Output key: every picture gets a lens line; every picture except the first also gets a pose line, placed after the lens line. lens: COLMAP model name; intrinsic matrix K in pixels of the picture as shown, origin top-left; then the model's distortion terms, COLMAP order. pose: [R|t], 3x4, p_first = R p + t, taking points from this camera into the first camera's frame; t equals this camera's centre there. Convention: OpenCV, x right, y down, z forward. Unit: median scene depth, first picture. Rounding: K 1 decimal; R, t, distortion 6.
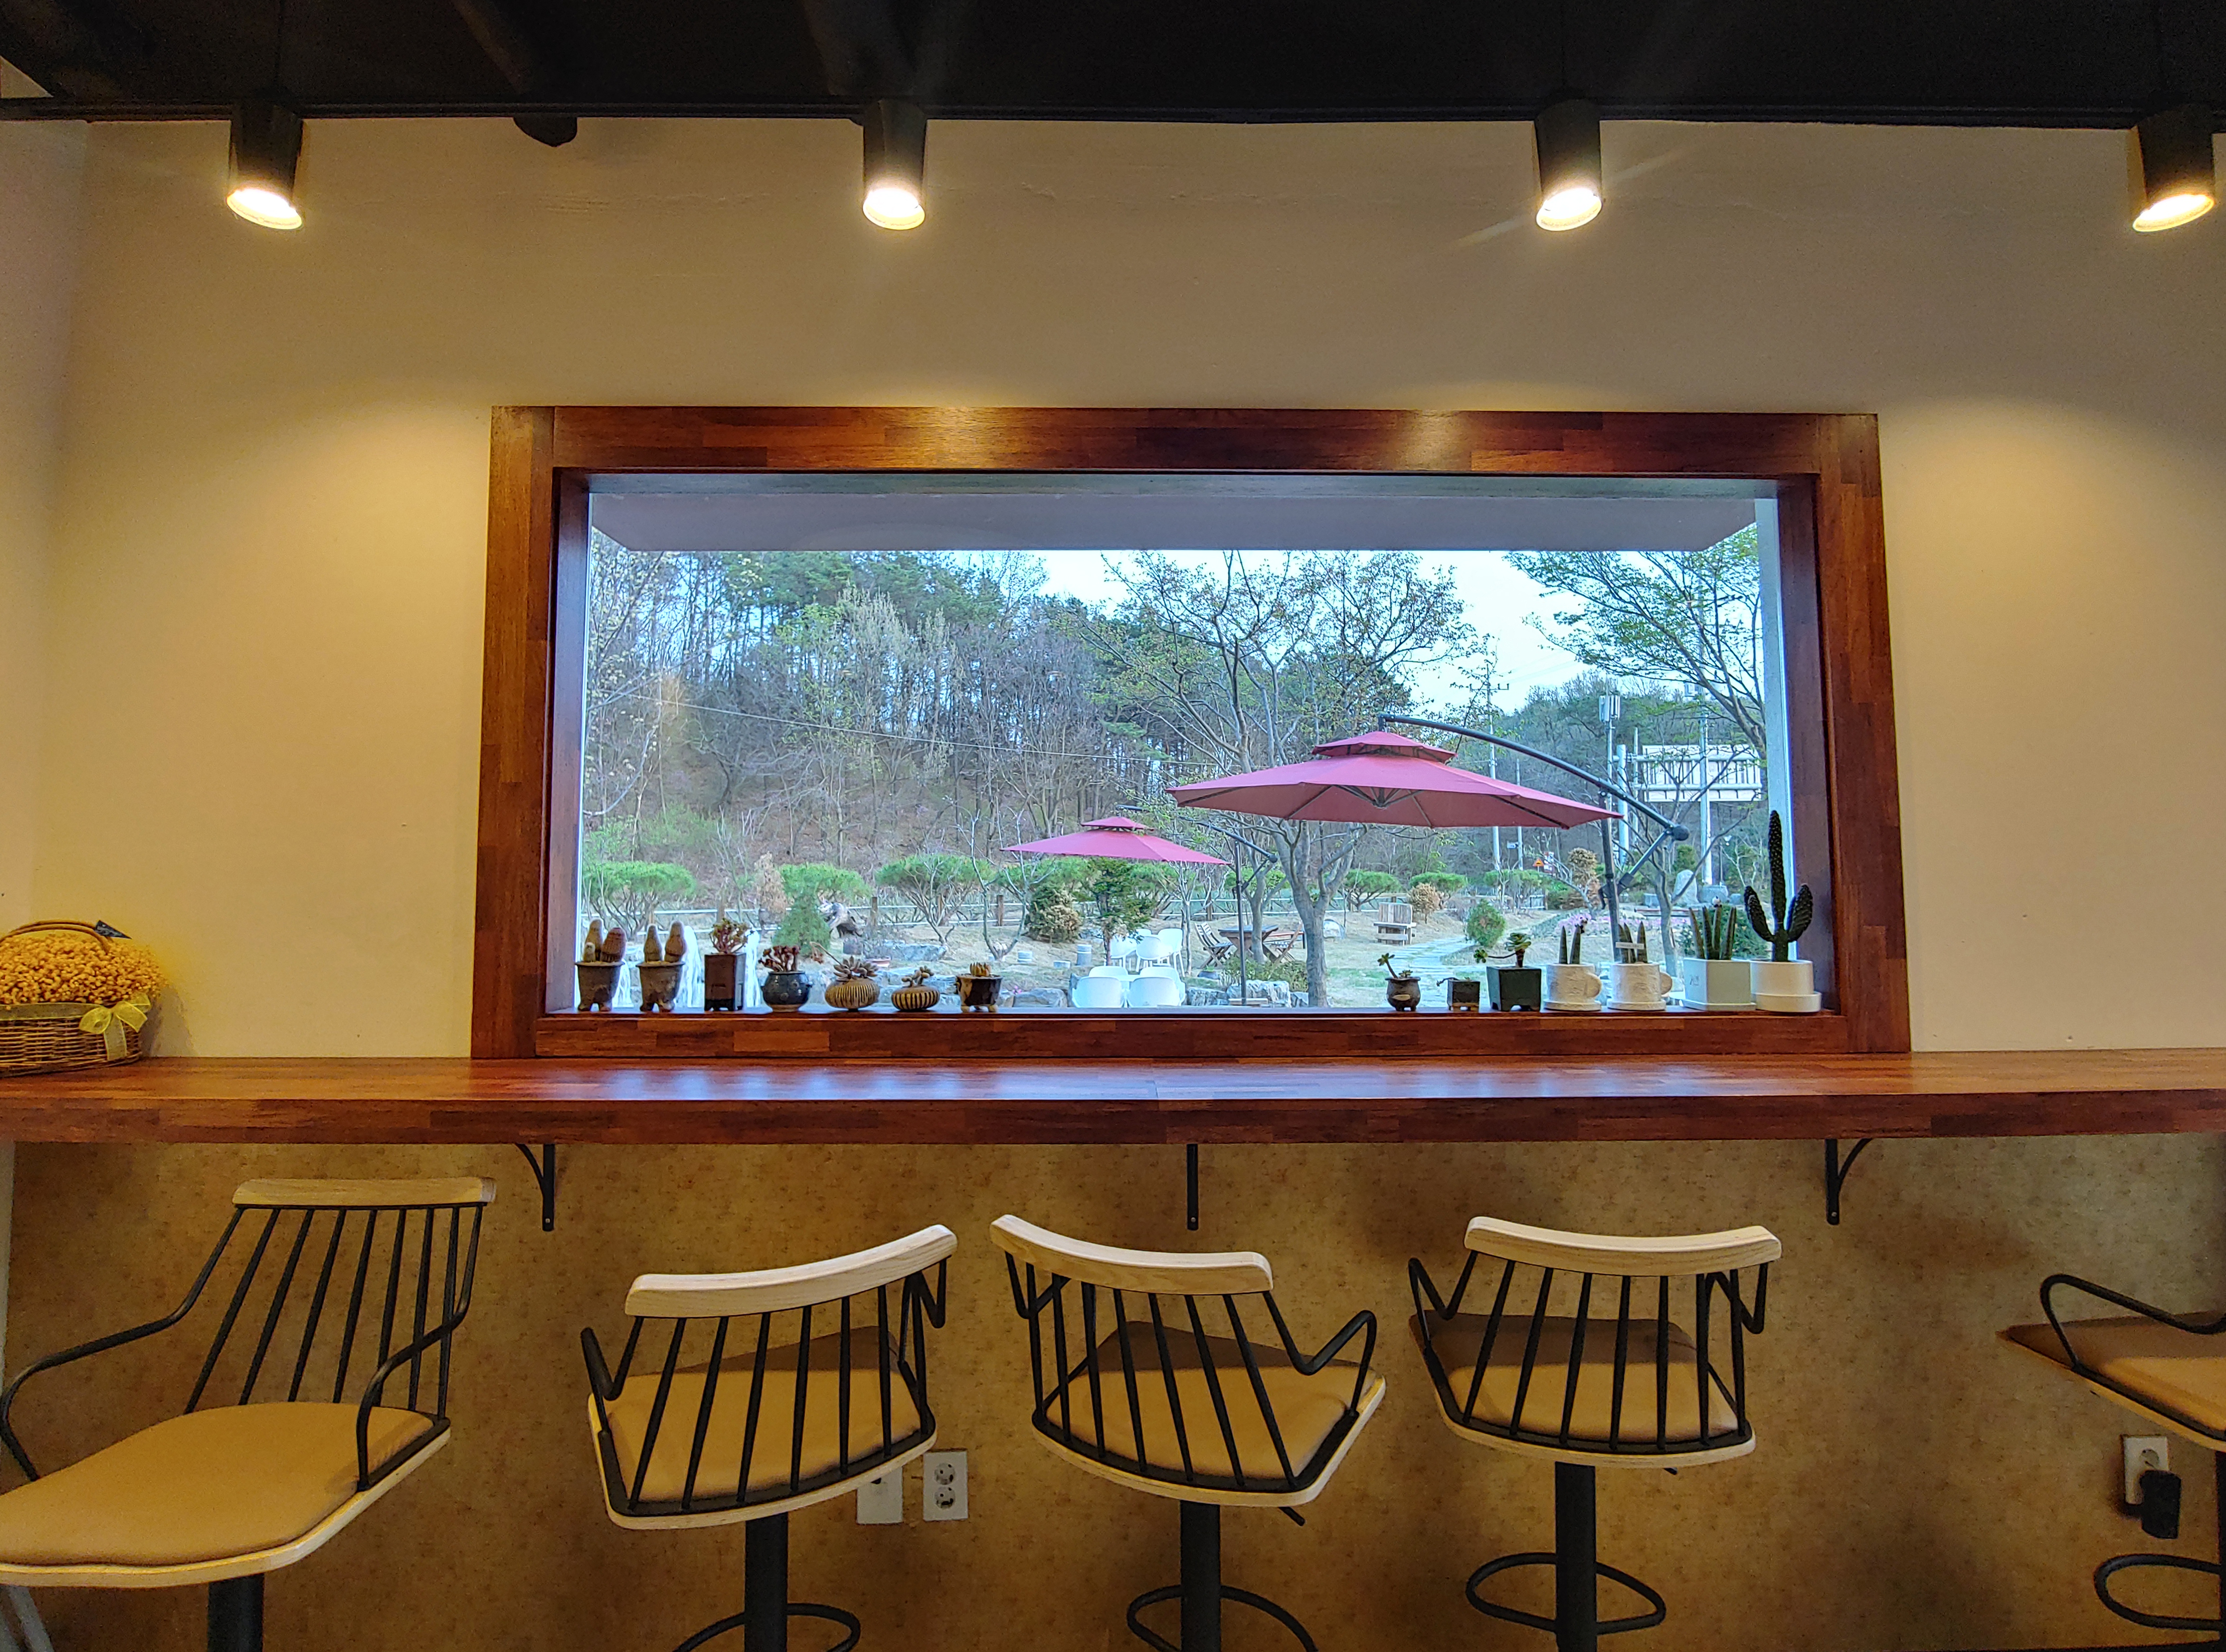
lens RADIAL K [[1142.8, 0, 1088.2], [0, 1142.8, 795.4], [0, 0, 1]] dist [-0.015207, 0.000500]
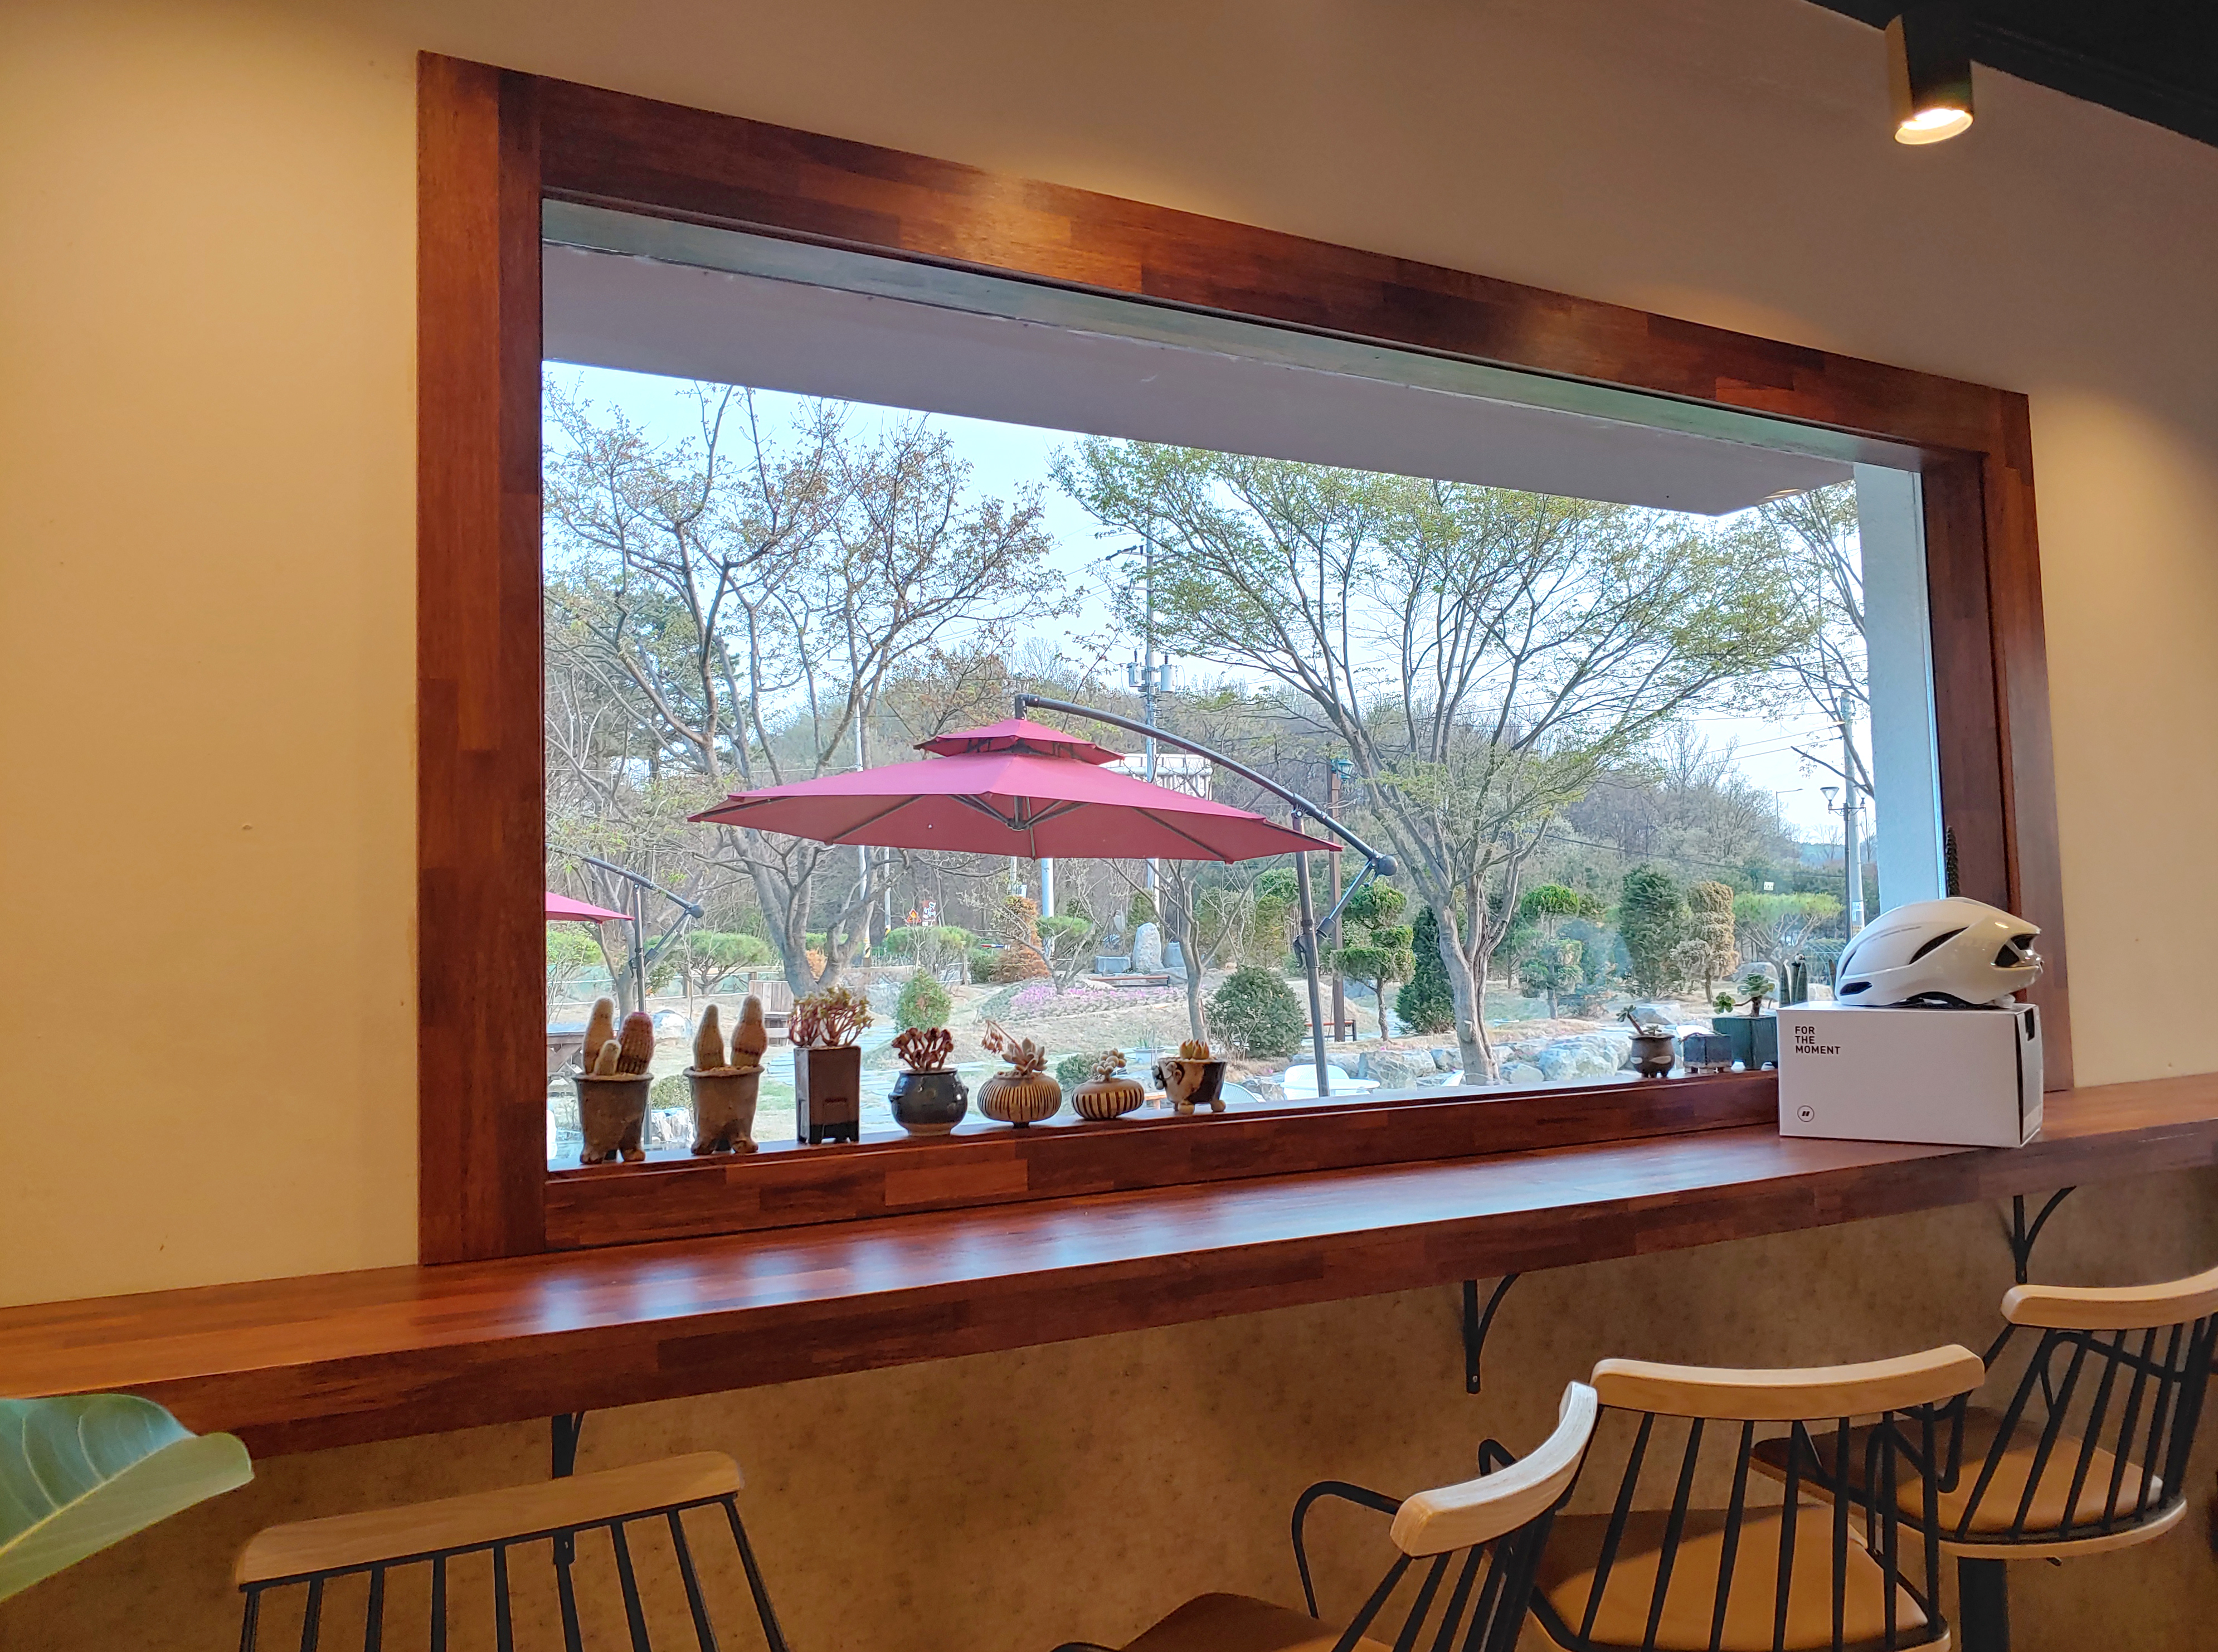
lens RADIAL K [[1788.3, 0, 1107.7], [0, 1788.3, 799.2], [0, 0, 1]] dist [0.026344, -0.072274]
pose [[0.872979, 0.018493, 0.487406, -0.658286], [-0.013340, 0.999812, -0.014041, 0.019998], [-0.487575, 0.005756, 0.873062, 0.107118]]
